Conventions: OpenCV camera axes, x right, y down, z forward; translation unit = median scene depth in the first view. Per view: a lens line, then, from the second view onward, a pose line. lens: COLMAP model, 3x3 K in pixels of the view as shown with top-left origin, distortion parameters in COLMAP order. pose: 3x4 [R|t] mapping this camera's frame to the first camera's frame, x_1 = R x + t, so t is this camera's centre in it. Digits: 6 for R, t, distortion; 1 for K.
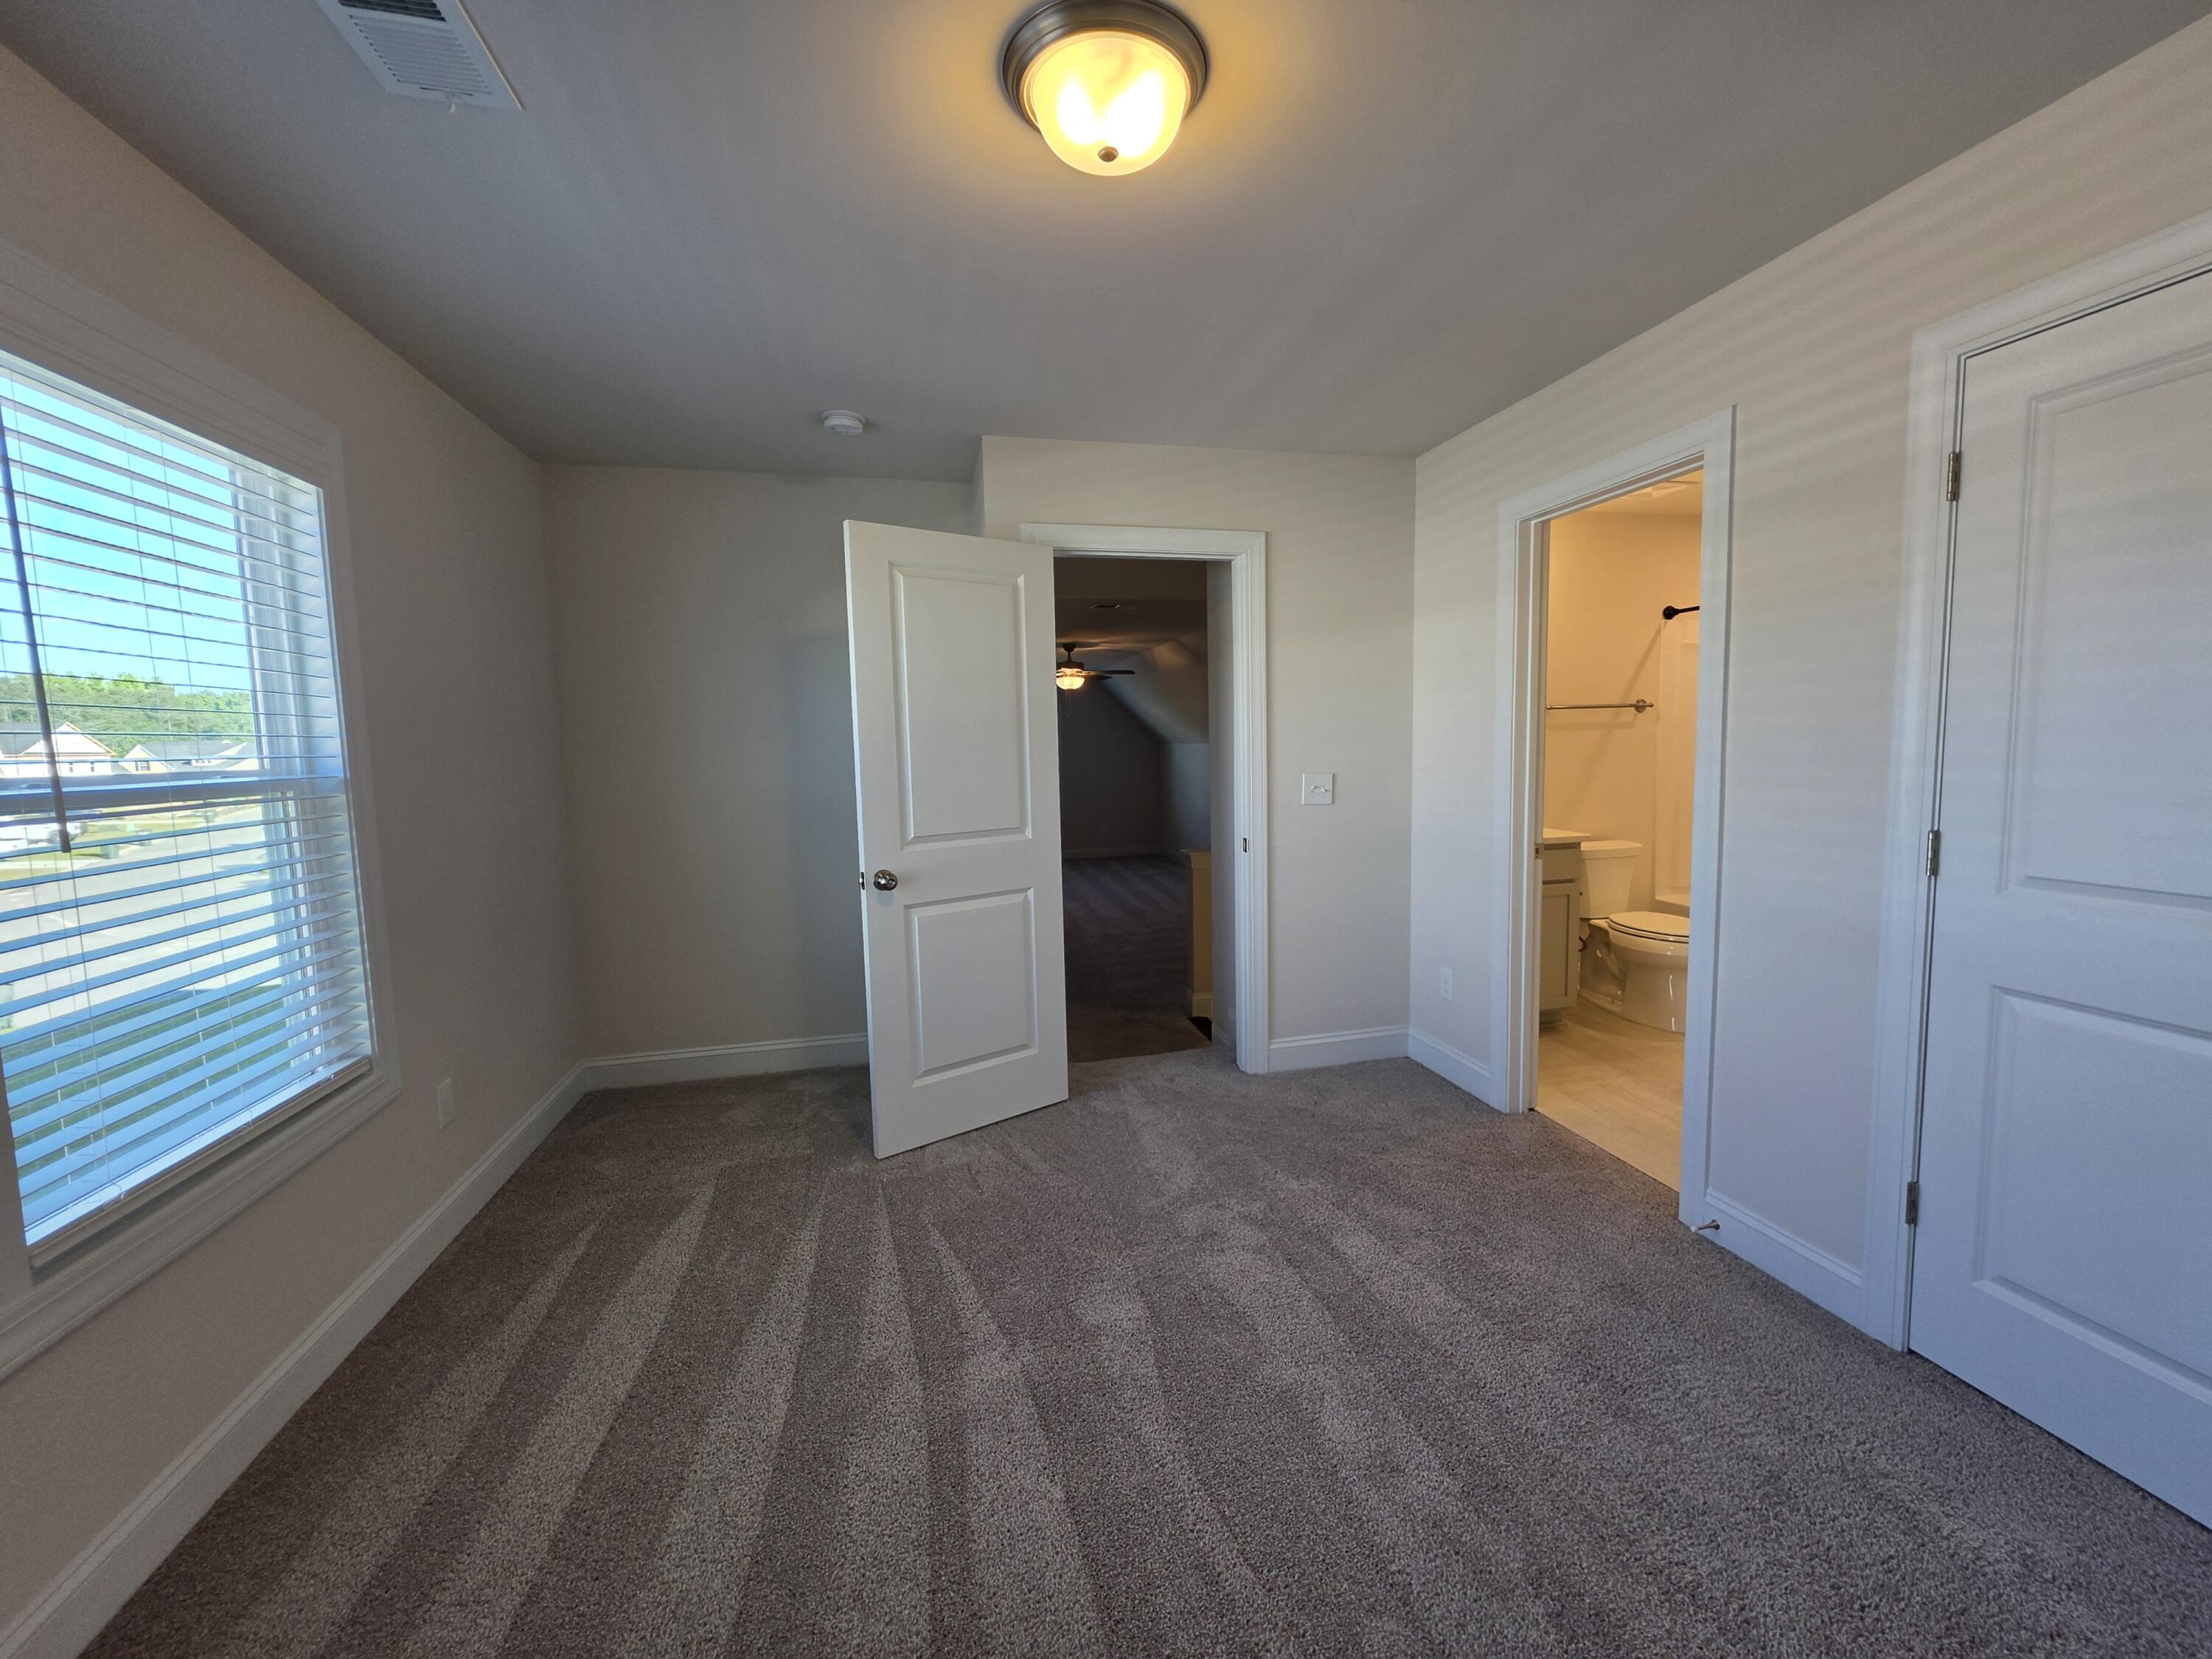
lens RADIAL K [[887.1, 0, 1112.1], [0, 887.1, 822.3], [0, 0, 1]] dist [-0.004680, 0.001412]
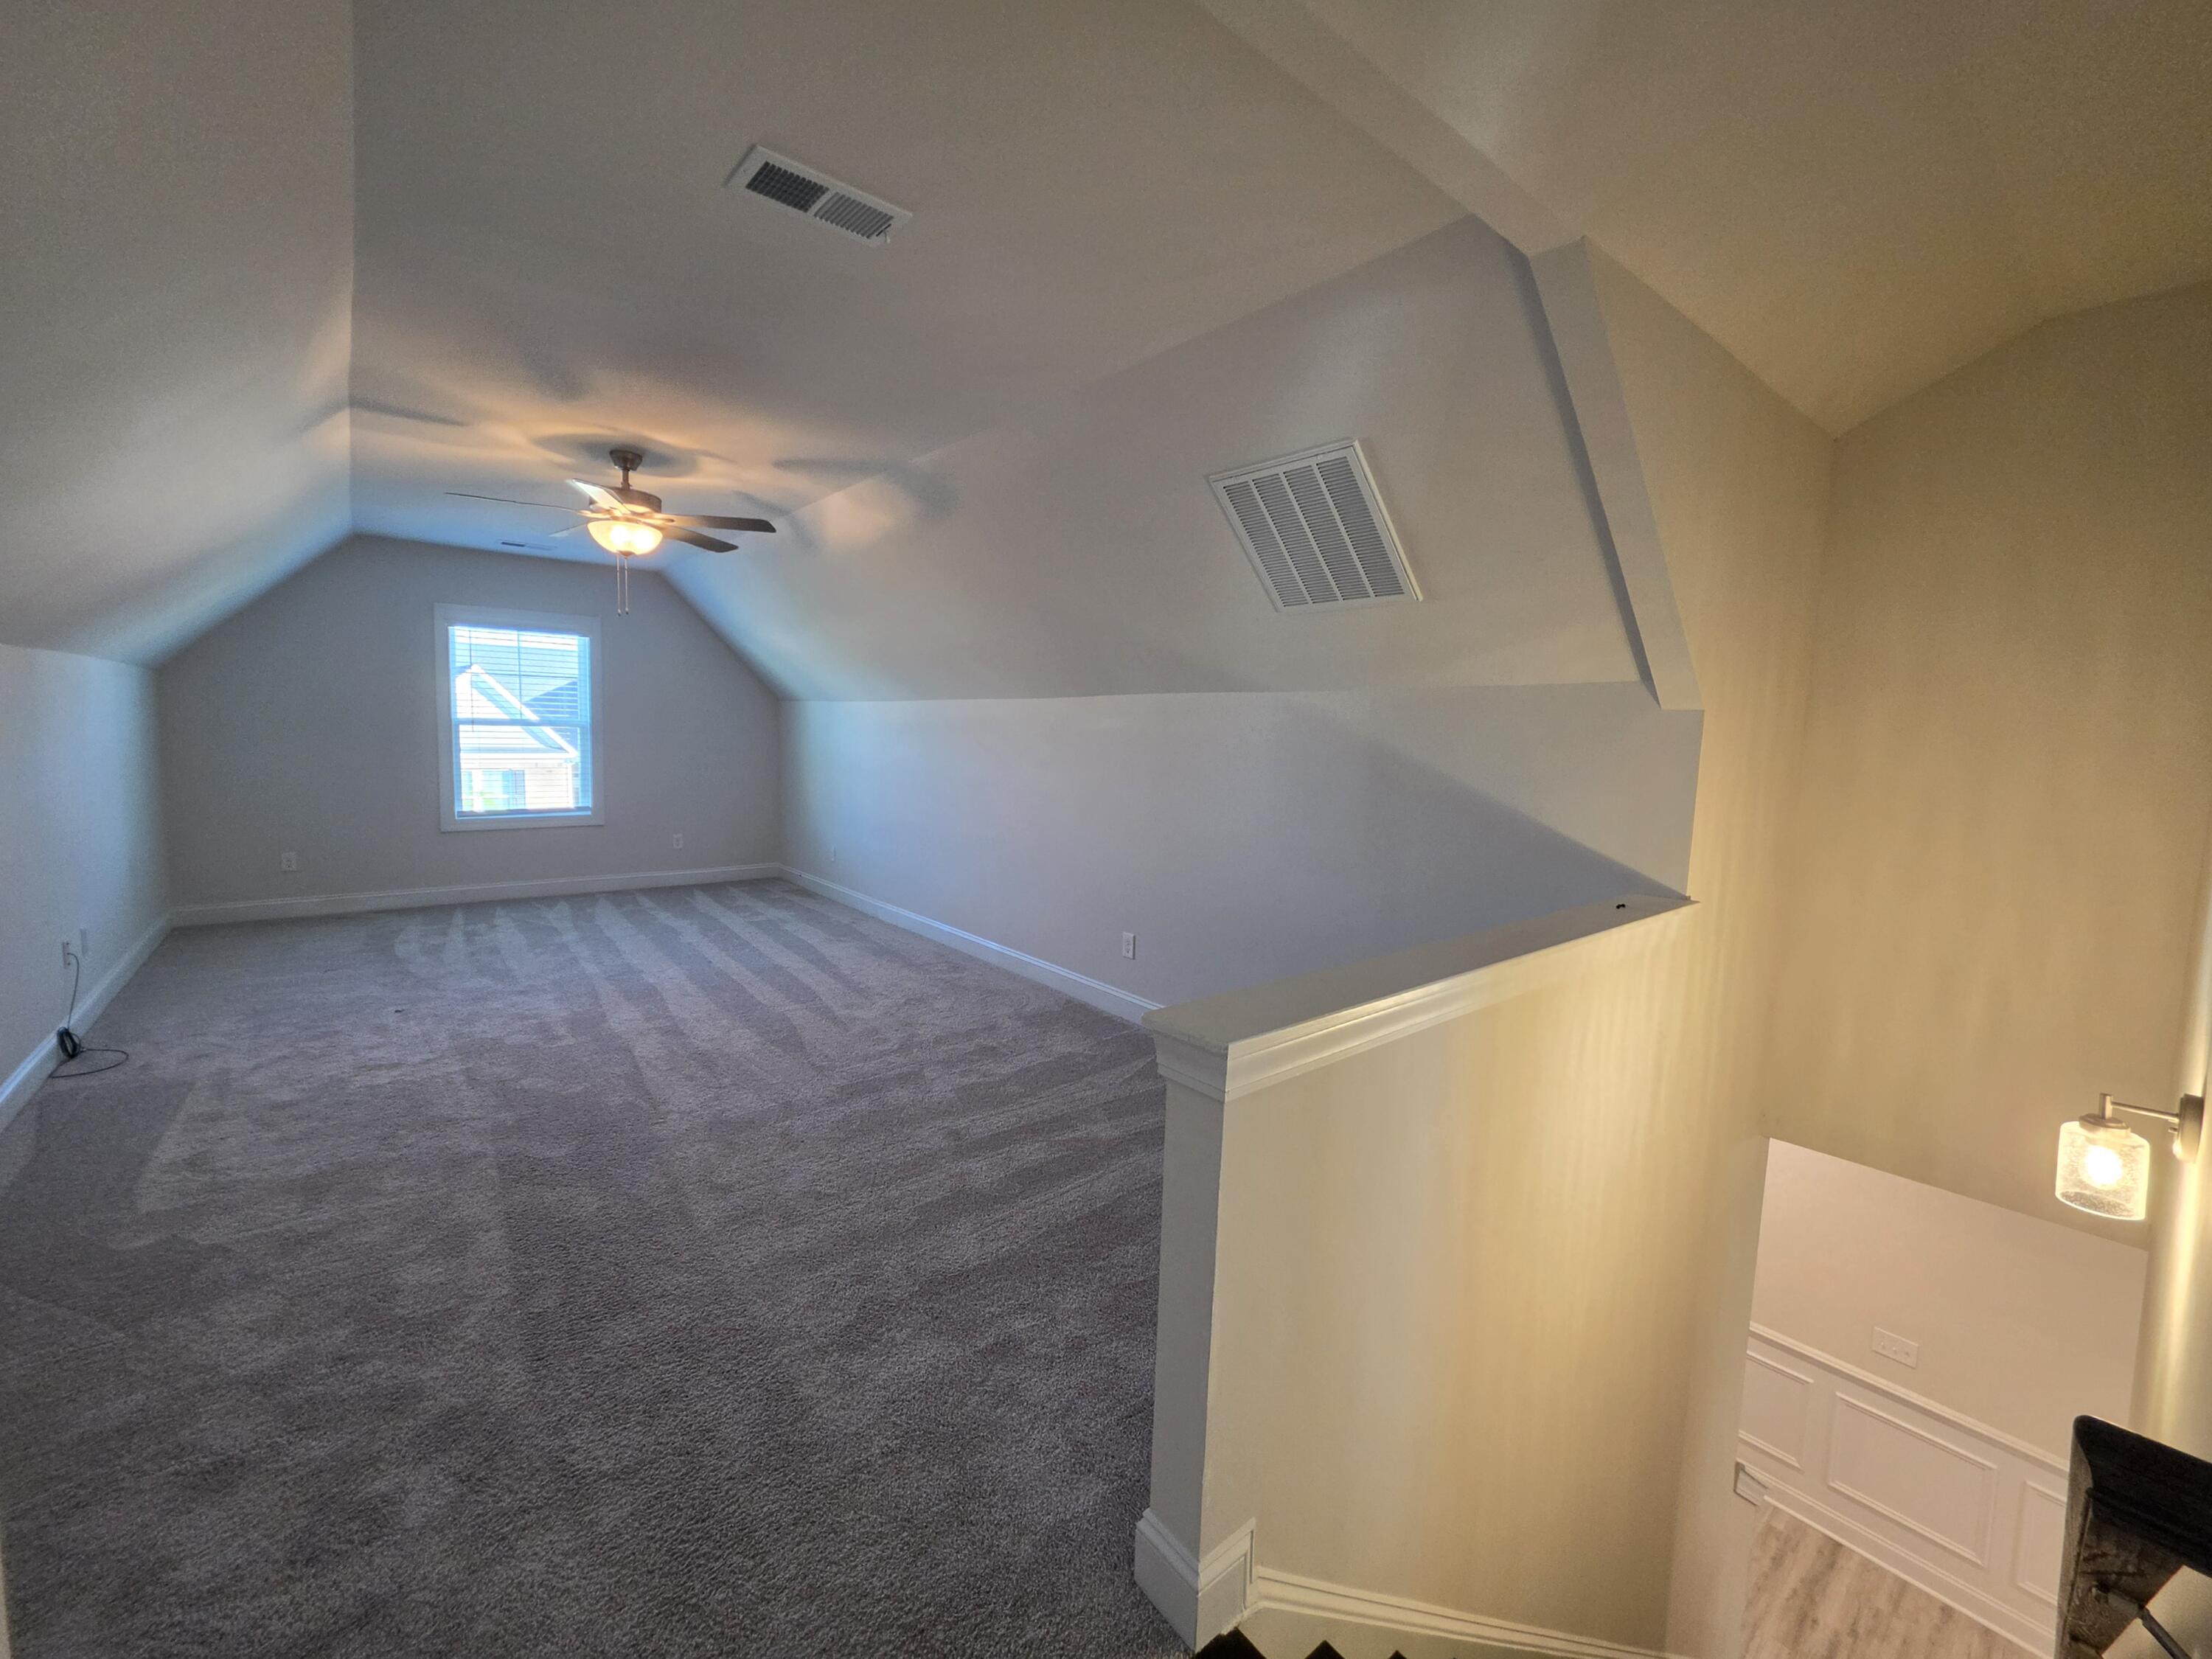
lens RADIAL K [[887.1, 0, 1133.0], [0, 887.1, 816.3], [0, 0, 1]] dist [-0.004680, 0.001412]
pose [[0.883351, 0.008919, 0.468627, -0.030601], [-0.011323, 0.999933, 0.002314, -0.018725], [-0.468575, -0.007350, 0.883393, 0.473295]]
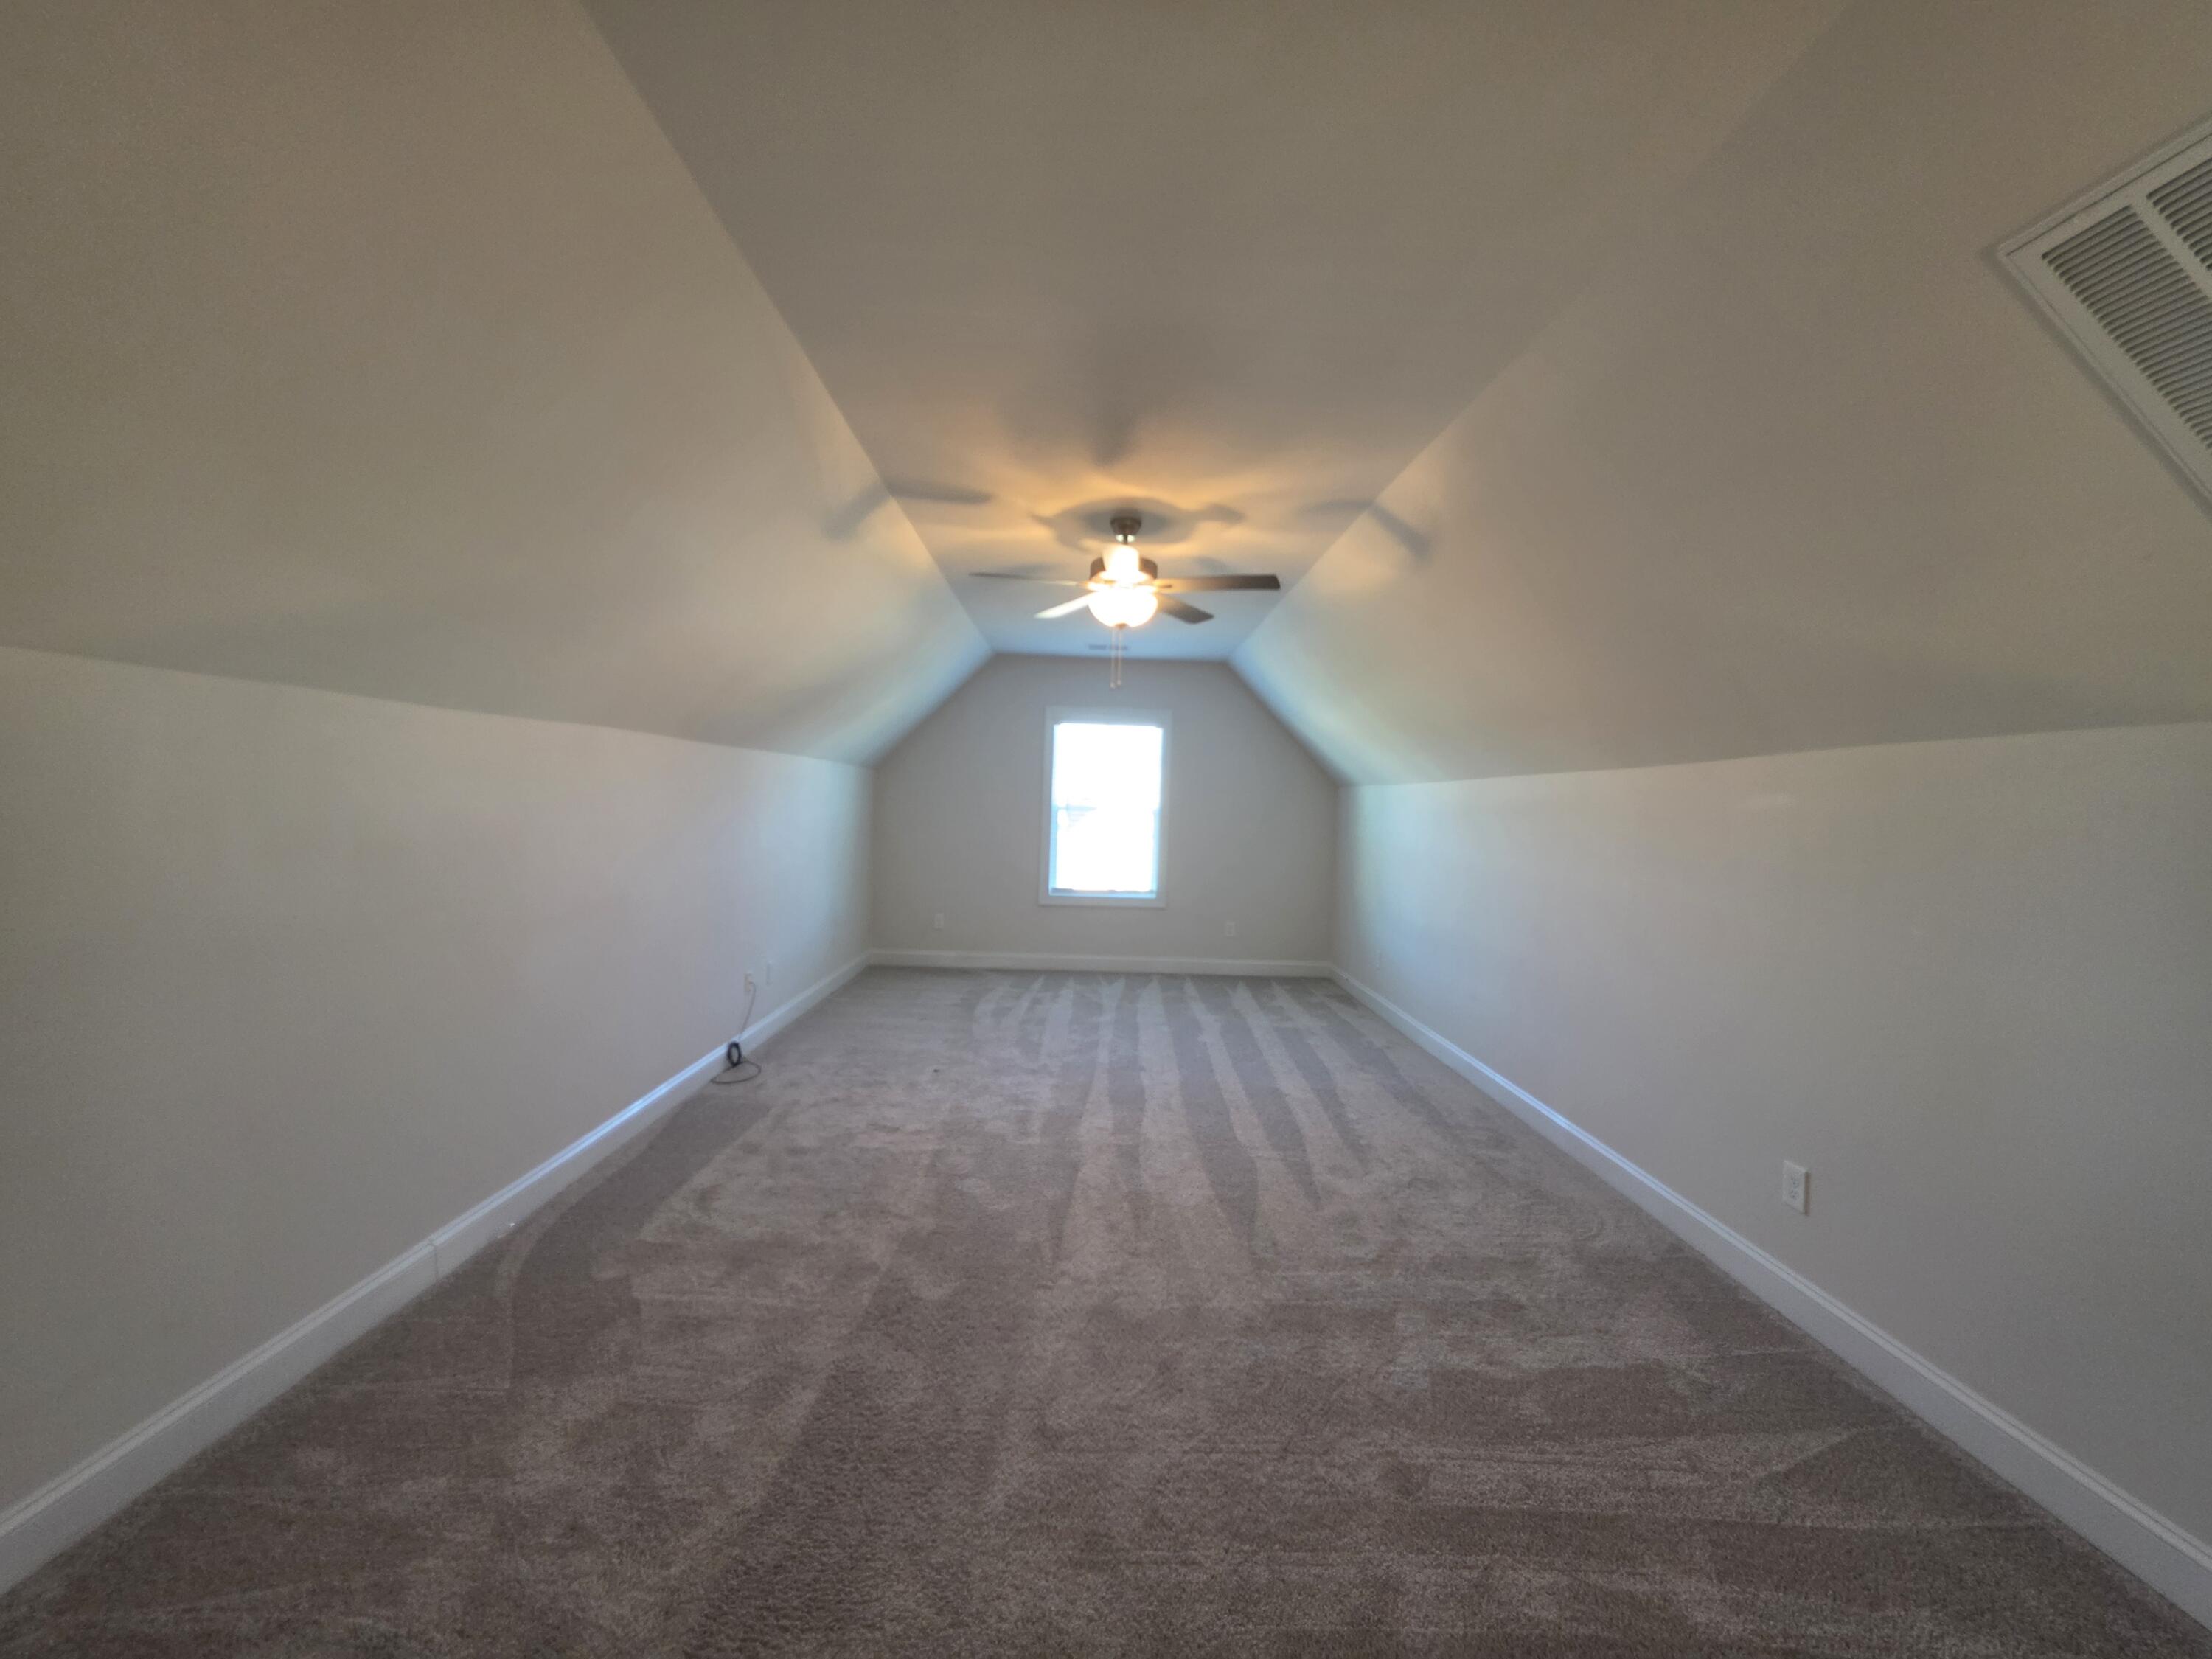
lens RADIAL K [[887.1, 0, 1112.8], [0, 887.1, 821.8], [0, 0, 1]] dist [-0.004680, 0.001412]
pose [[0.977324, 0.062181, -0.202415, 0.041094], [-0.076900, 0.994873, -0.065676, -0.025944], [0.197293, 0.079753, 0.977095, 0.590159]]
